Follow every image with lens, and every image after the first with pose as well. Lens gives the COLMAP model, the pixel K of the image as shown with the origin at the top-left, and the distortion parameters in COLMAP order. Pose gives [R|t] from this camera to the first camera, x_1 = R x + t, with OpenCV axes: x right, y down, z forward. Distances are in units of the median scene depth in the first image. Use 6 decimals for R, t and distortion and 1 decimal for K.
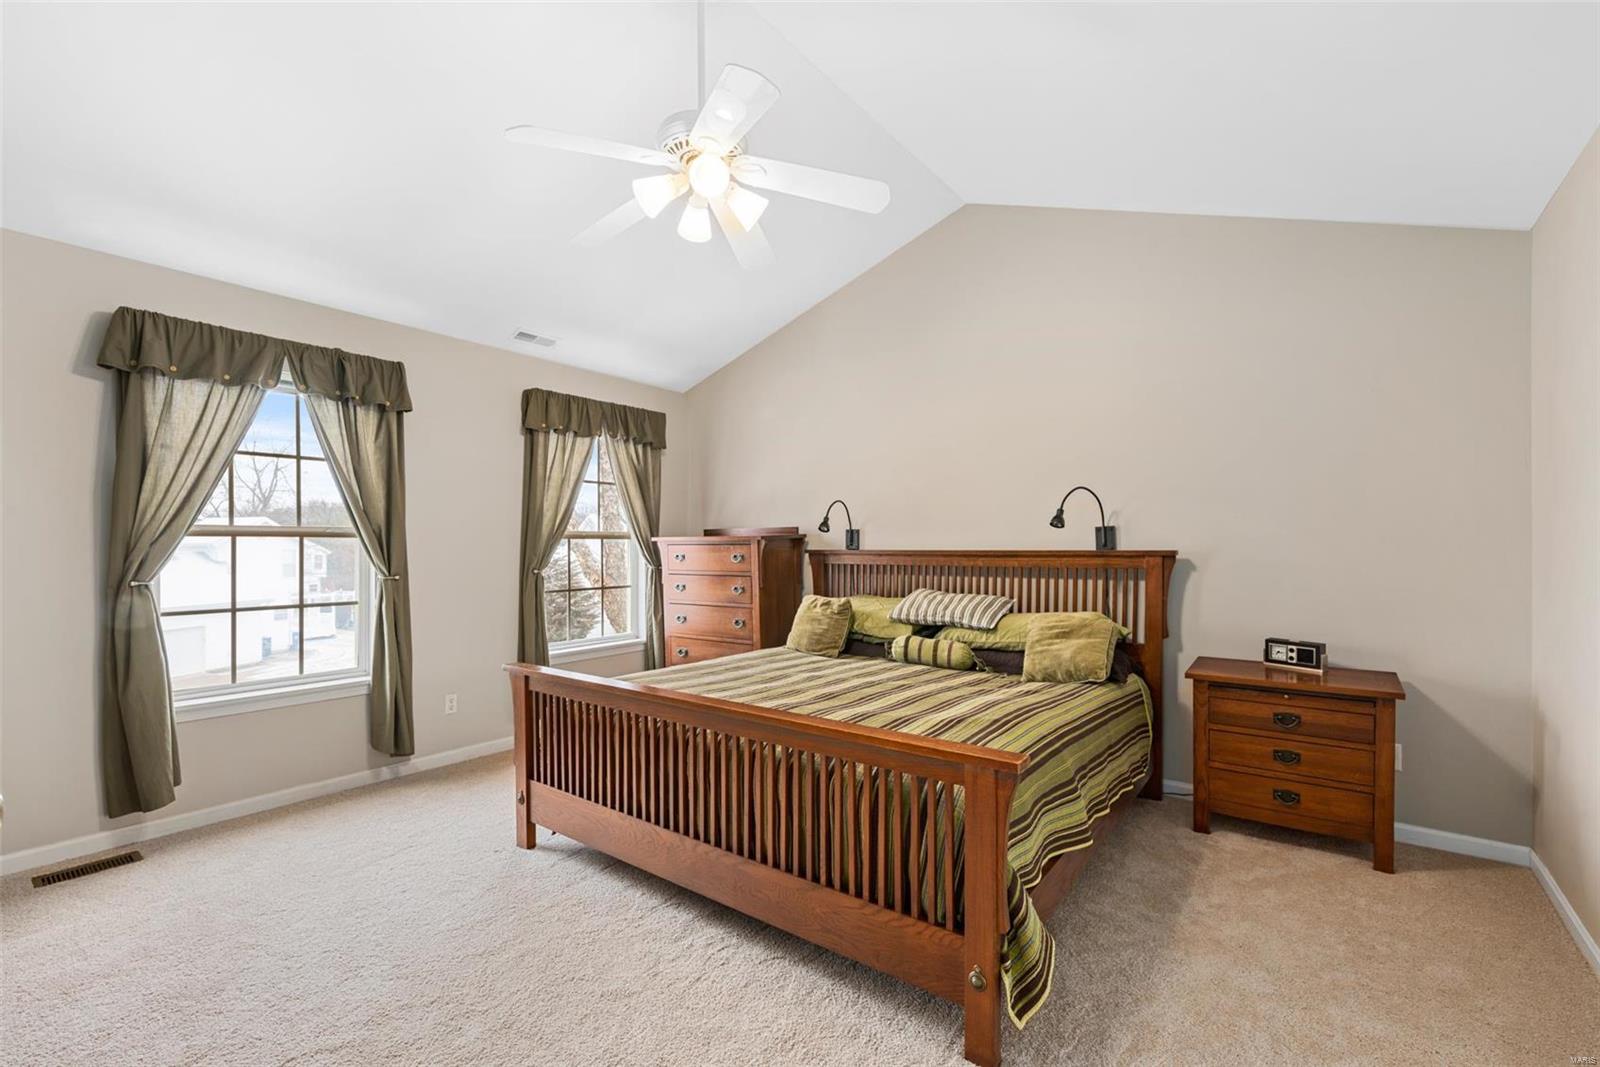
lens RADIAL K [[695.4, 0, 807.6], [0, 695.4, 542.0], [0, 0, 1]] dist [-0.001375, -0.000836]
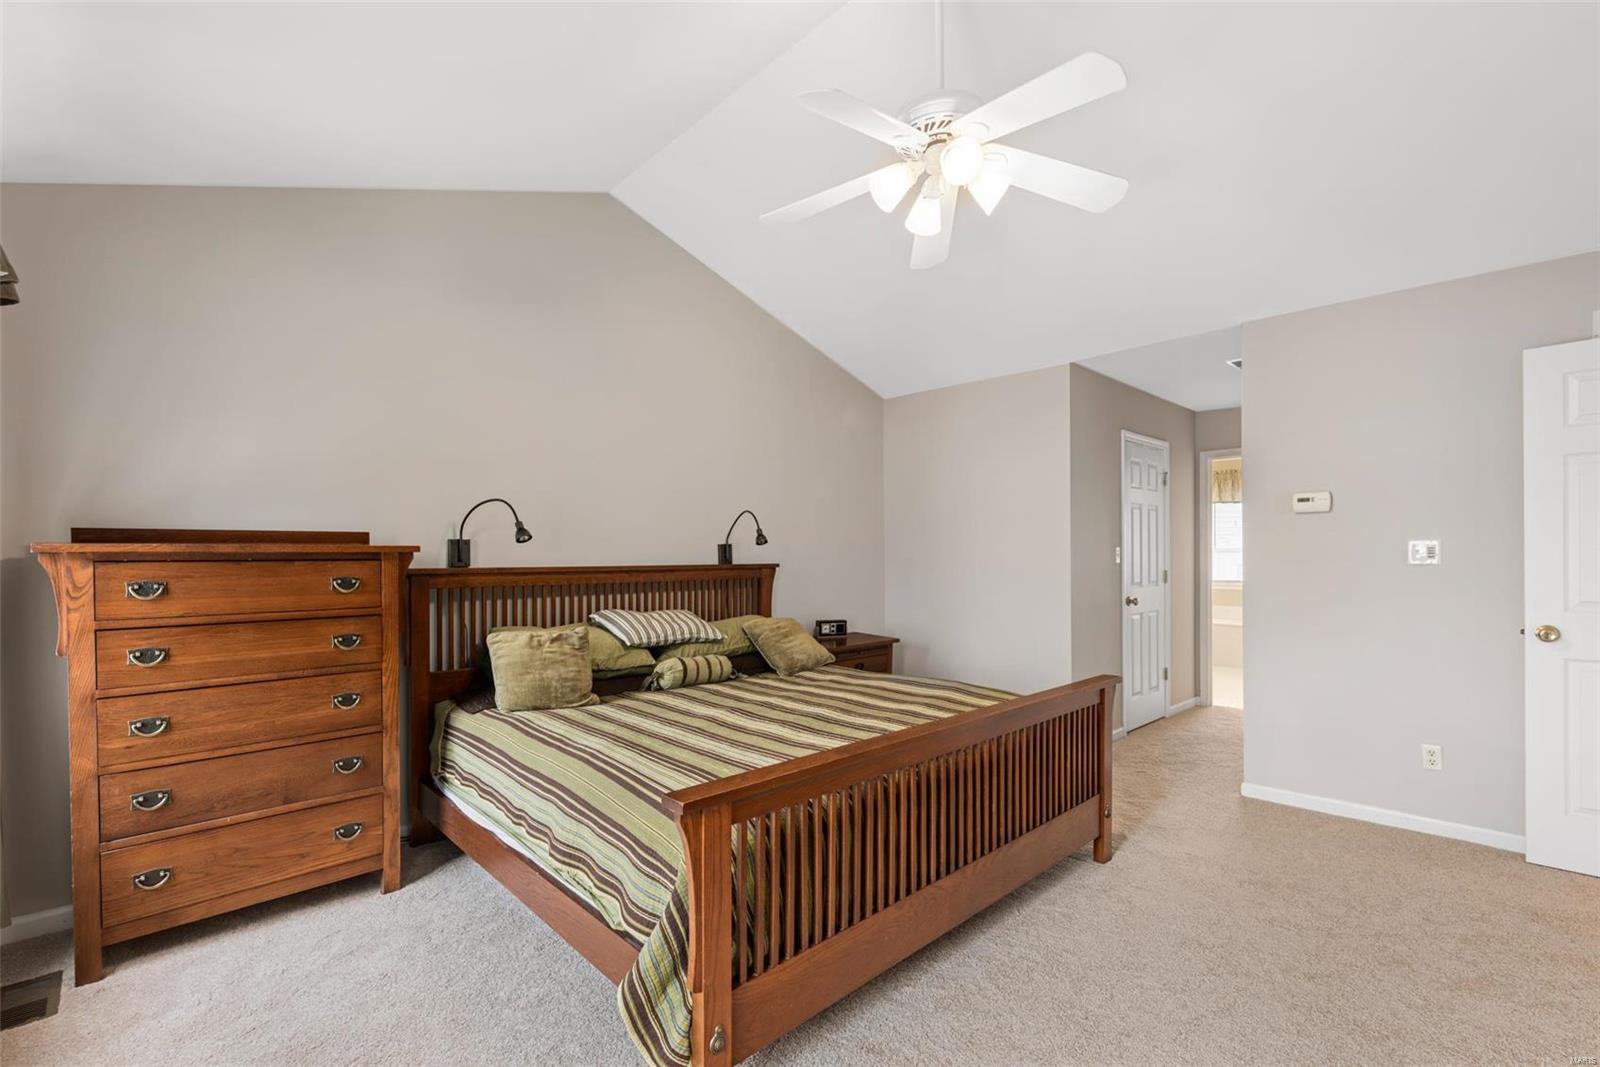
lens RADIAL K [[695.4, 0, 805.2], [0, 695.4, 547.2], [0, 0, 1]] dist [-0.001375, -0.000836]
pose [[0.166896, 0.018076, 0.985809, -0.714628], [0.001139, 0.999828, -0.018526, 0.004840], [-0.985974, 0.004215, 0.166847, 0.655332]]
